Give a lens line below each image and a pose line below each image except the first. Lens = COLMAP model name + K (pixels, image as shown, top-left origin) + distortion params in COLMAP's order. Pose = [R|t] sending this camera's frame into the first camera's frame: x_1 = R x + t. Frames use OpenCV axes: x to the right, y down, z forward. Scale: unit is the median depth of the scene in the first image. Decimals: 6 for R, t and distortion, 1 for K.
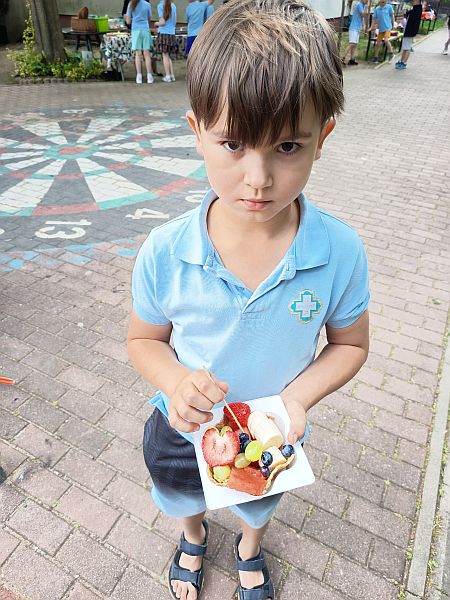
lens RADIAL K [[406.6, 0, 225.0], [0, 406.6, 300.0], [0, 0, 1]] dist [0.088082, -0.087657]
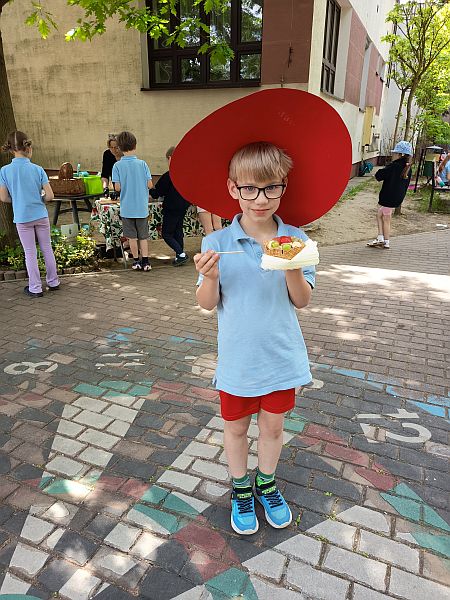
lens RADIAL K [[428.6, 0, 228.0], [0, 428.6, 305.8], [0, 0, 1]] dist [0.001563, -0.004341]
pose [[0.998345, -0.040927, 0.040413, -0.154880], [0.050041, 0.964453, -0.259473, -0.381492], [-0.028357, 0.261065, 0.964905, 0.501974]]
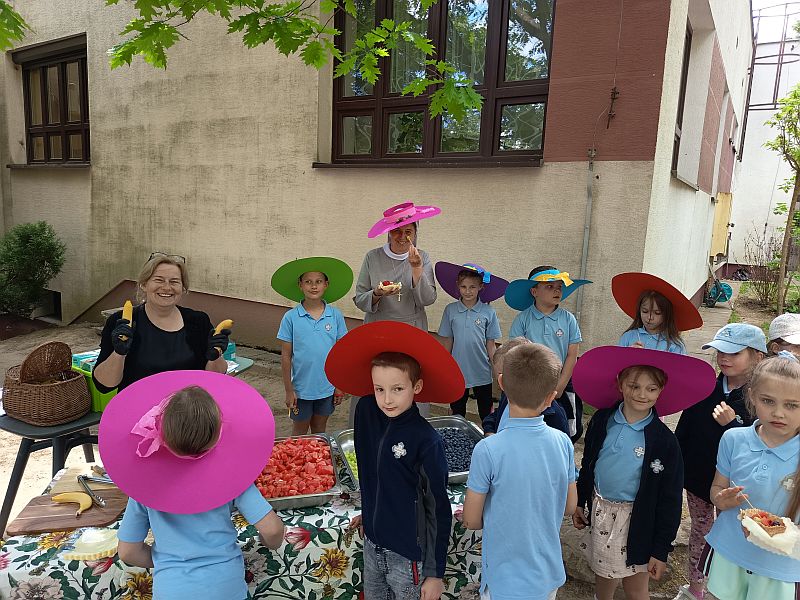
lens RADIAL K [[563.7, 0, 400.0], [0, 563.7, 300.0], [0, 0, 1]] dist [0.141510, -0.255549]
pose [[0.996079, 0.018881, -0.086429, -0.109108], [-0.056718, 0.886052, -0.460102, -0.766405], [0.067893, 0.463200, 0.883649, 0.899835]]
